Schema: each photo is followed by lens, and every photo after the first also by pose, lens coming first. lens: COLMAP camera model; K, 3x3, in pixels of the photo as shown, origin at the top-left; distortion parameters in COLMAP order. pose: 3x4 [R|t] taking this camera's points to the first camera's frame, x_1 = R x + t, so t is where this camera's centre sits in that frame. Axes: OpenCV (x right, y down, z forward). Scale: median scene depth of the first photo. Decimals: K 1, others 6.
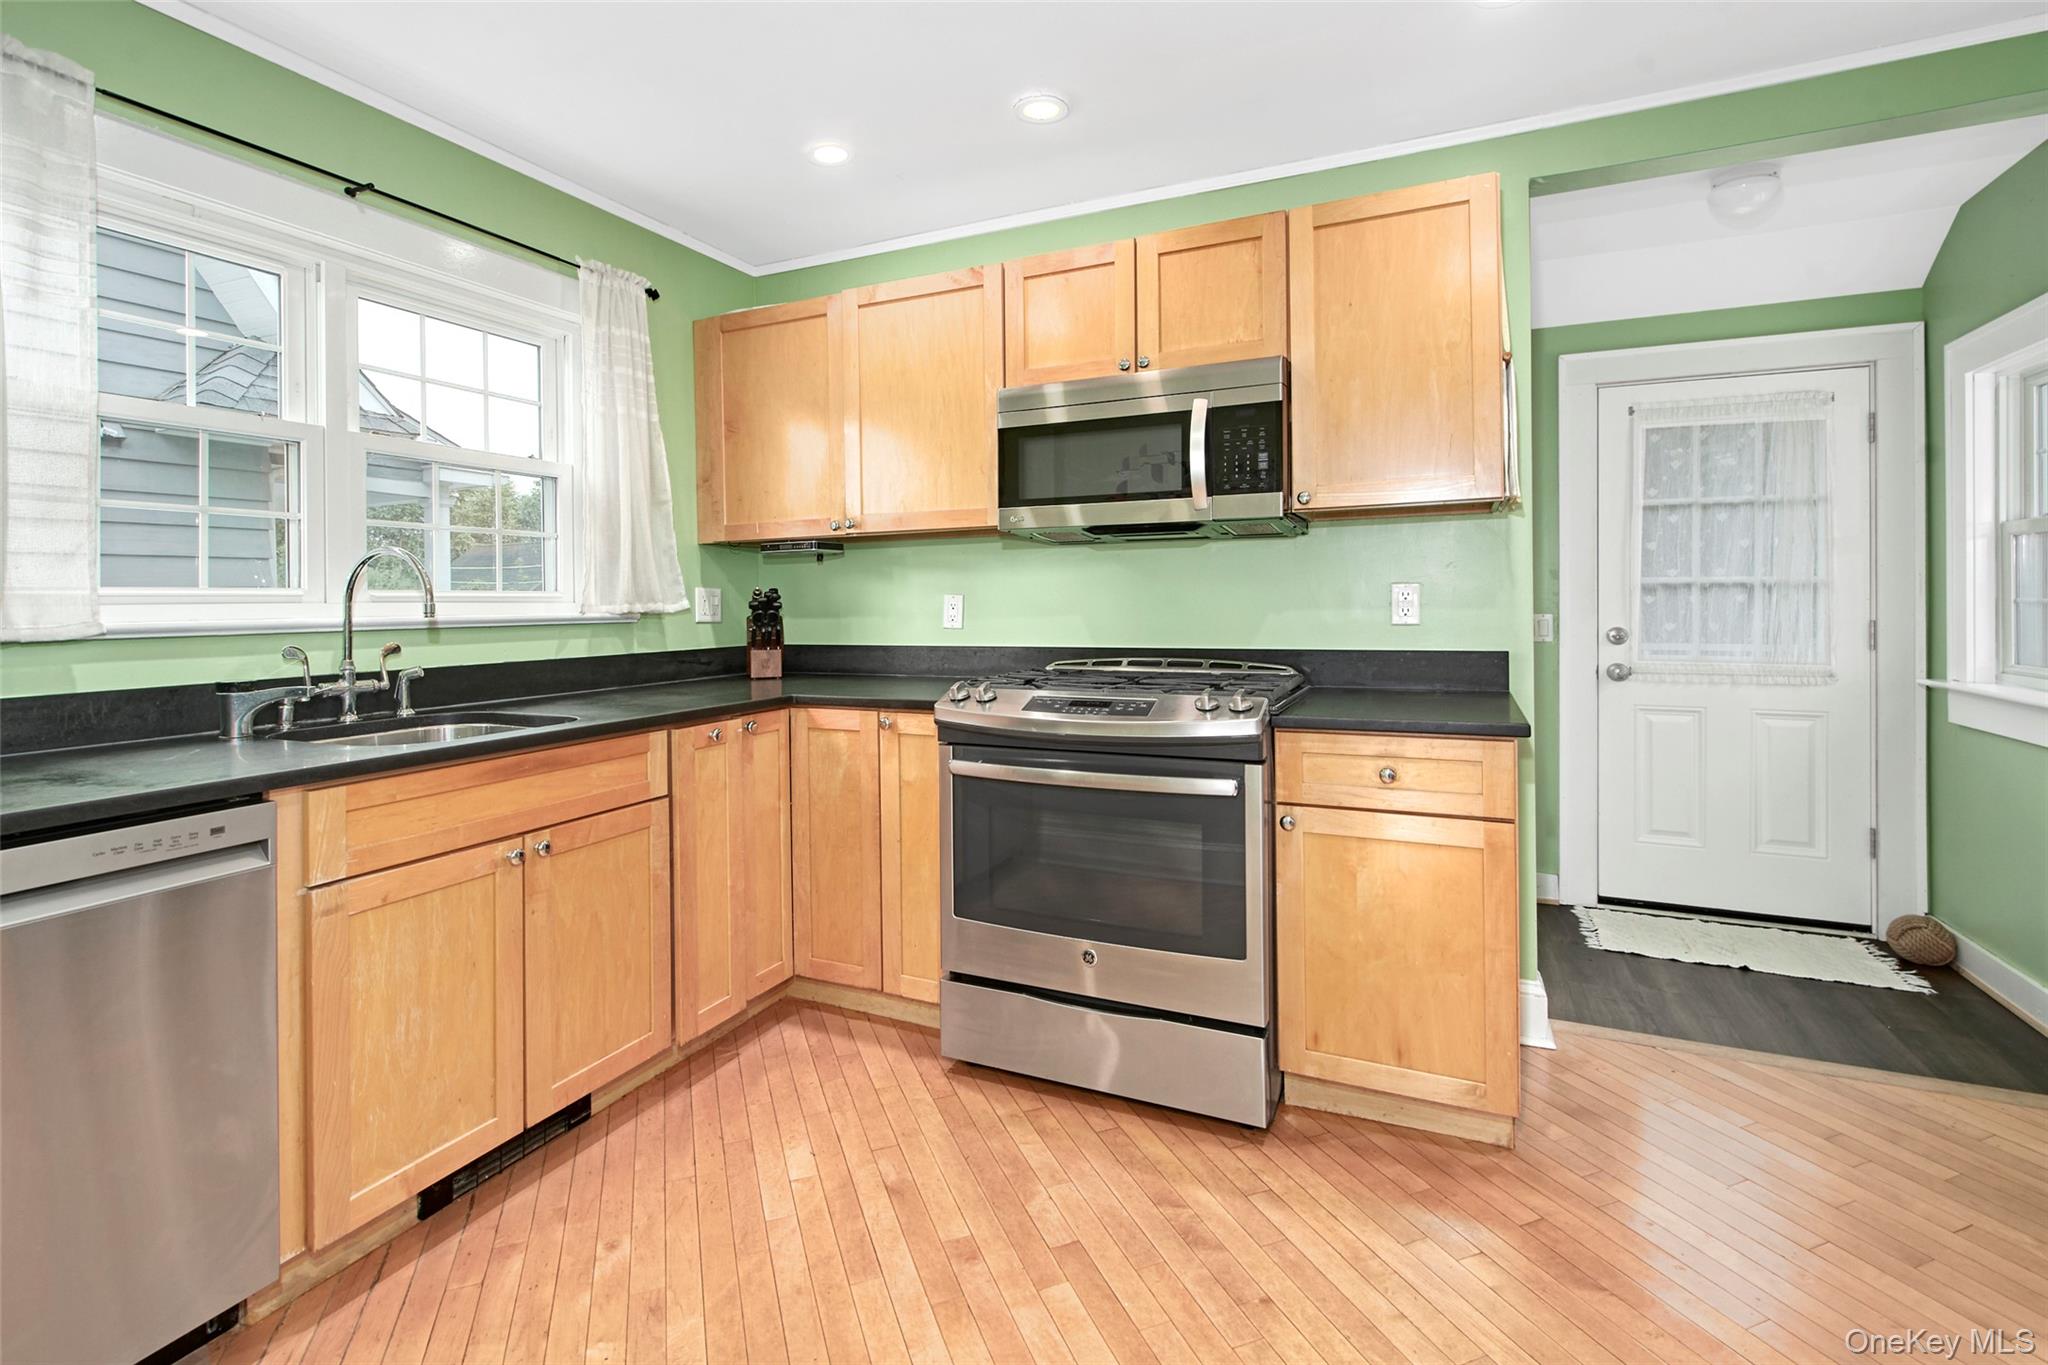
lens RADIAL K [[938.4, 0, 1014.0], [0, 938.4, 633.2], [0, 0, 1]] dist [0.000444, -0.000499]
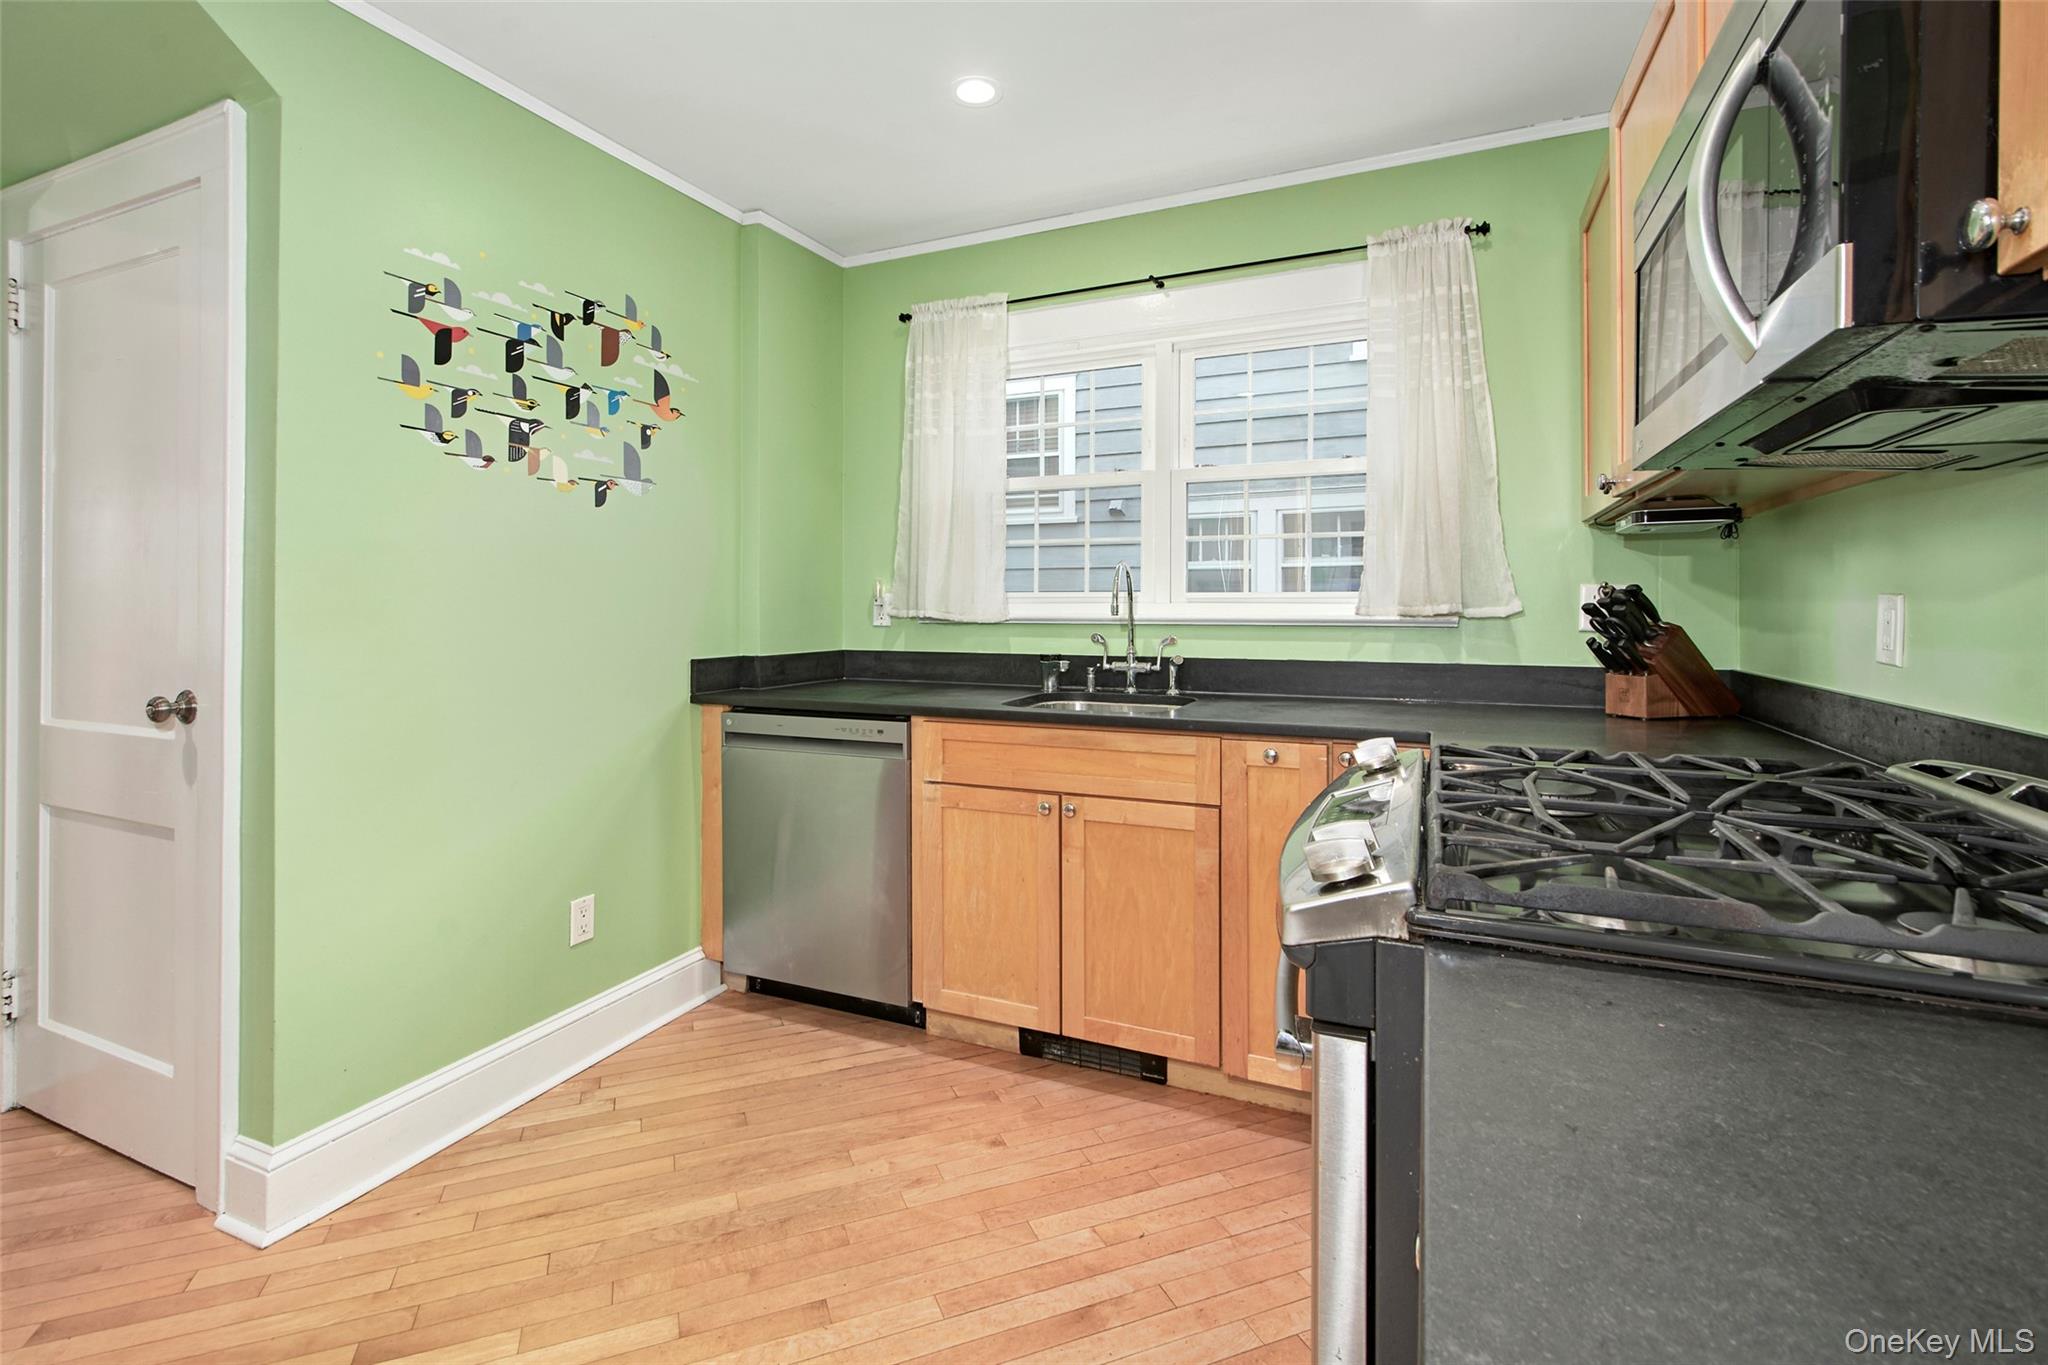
lens RADIAL K [[938.4, 0, 1014.0], [0, 938.4, 633.2], [0, 0, 1]] dist [0.000444, -0.000499]
pose [[0.014603, 0.037989, -0.999171, 0.604440], [-0.034592, 0.998699, 0.037465, -0.033366], [0.999295, 0.034016, 0.015898, 0.803523]]
